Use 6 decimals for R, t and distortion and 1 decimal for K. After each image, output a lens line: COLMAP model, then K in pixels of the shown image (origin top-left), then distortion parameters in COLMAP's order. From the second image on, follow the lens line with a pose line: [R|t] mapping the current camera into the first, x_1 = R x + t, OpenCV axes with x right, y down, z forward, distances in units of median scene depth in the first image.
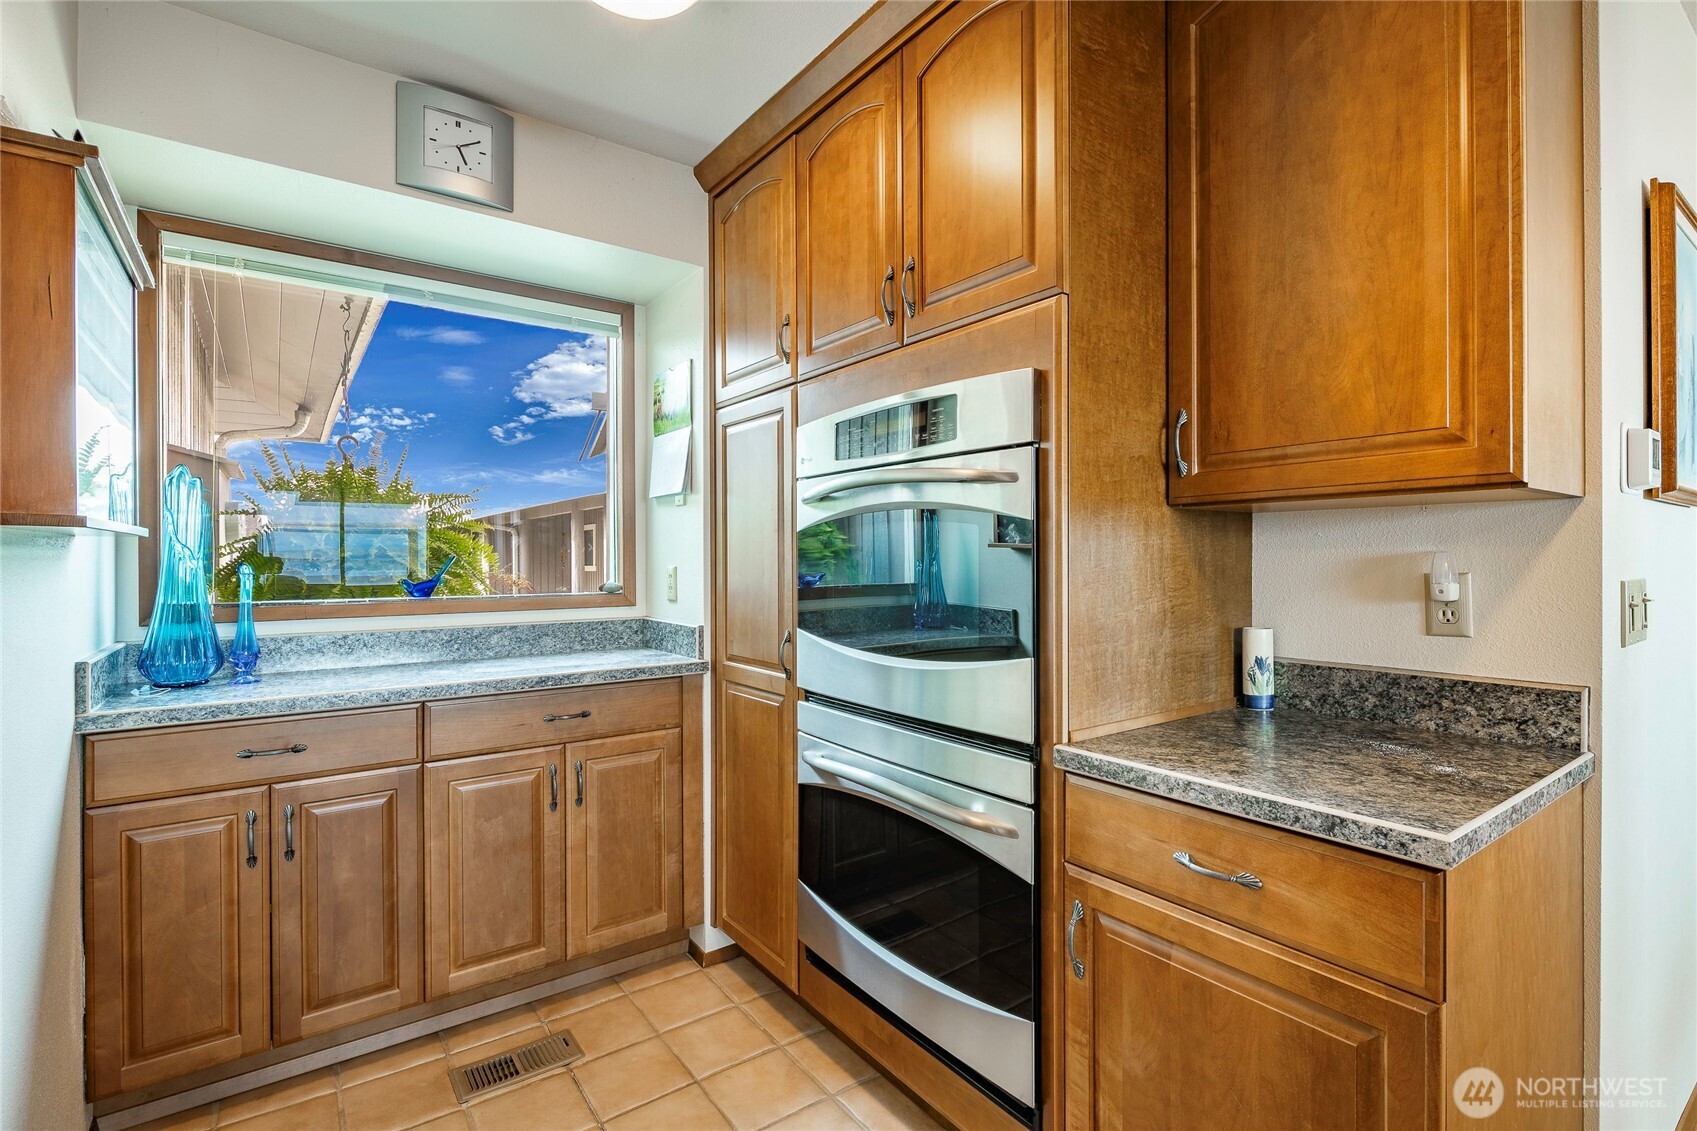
lens RADIAL K [[793.1, 0, 851.2], [0, 793.1, 558.1], [0, 0, 1]] dist [-0.002374, -0.000452]
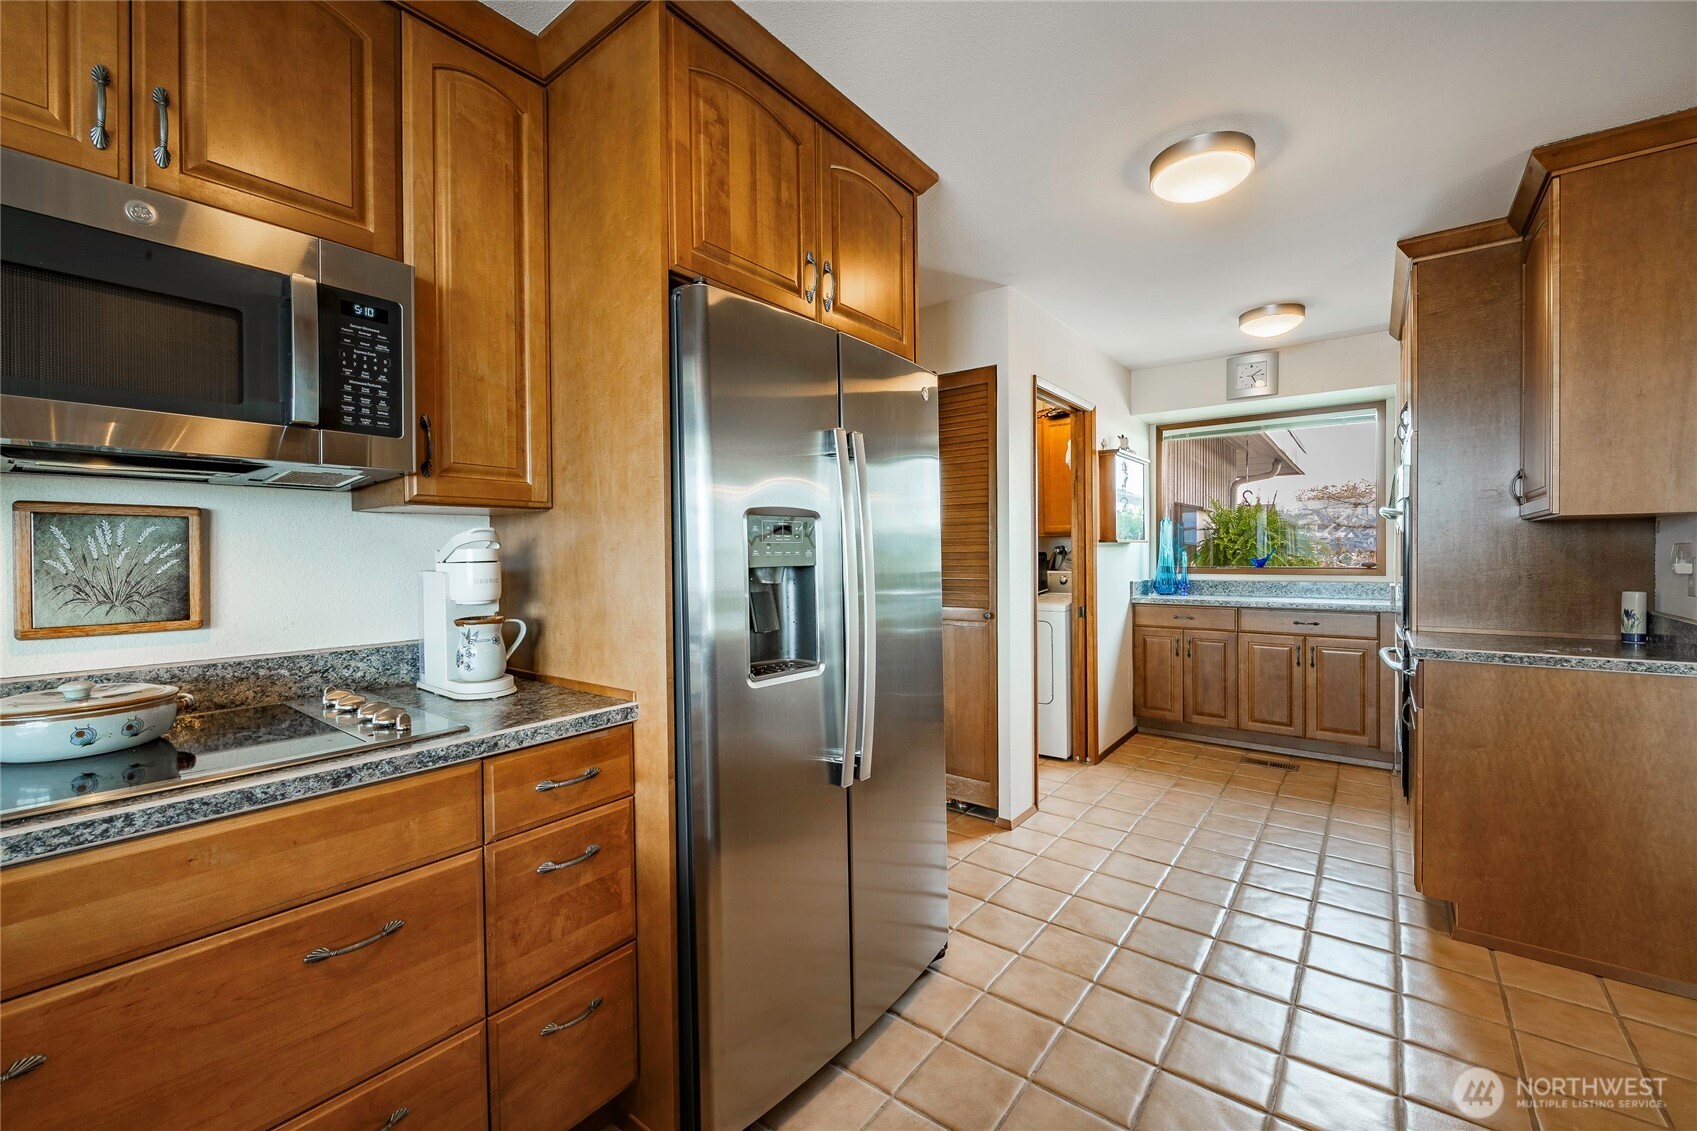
lens RADIAL K [[699.9, 0, 848.5], [0, 699.9, 554.9], [0, 0, 1]] dist [-0.000383, 0.000014]
pose [[0.282787, 0.007348, -0.959155, 1.281008], [0.002537, 0.999961, 0.008409, -0.002195], [0.959179, -0.004812, 0.282757, -0.823852]]
